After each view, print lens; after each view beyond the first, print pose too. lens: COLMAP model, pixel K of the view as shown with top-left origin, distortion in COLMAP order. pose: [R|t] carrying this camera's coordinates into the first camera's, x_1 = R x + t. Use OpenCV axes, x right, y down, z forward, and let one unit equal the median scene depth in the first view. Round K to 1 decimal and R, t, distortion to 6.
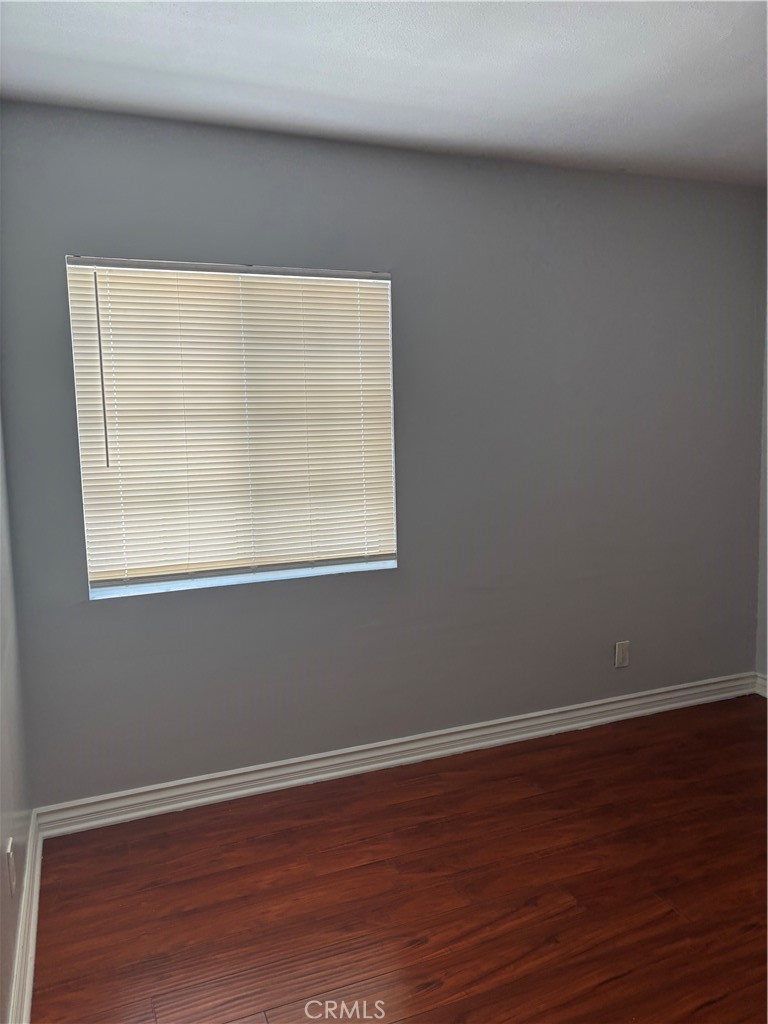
lens RADIAL K [[775.4, 0, 384.0], [0, 775.4, 512.0], [0, 0, 1]] dist [0.061258, -0.051236]
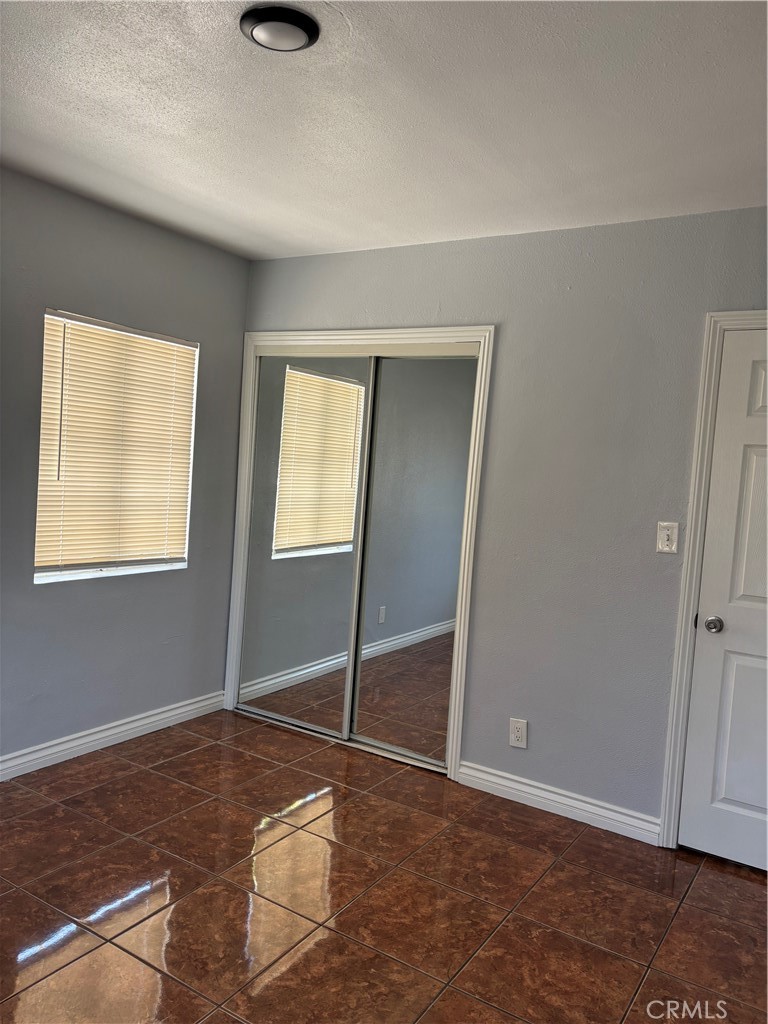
lens RADIAL K [[775.4, 0, 384.0], [0, 775.4, 512.0], [0, 0, 1]] dist [0.061258, -0.051236]
pose [[0.808774, 0.052033, 0.585814, -0.658693], [-0.026882, 0.998308, -0.051559, 0.049756], [-0.587505, 0.025951, 0.808804, -0.318344]]
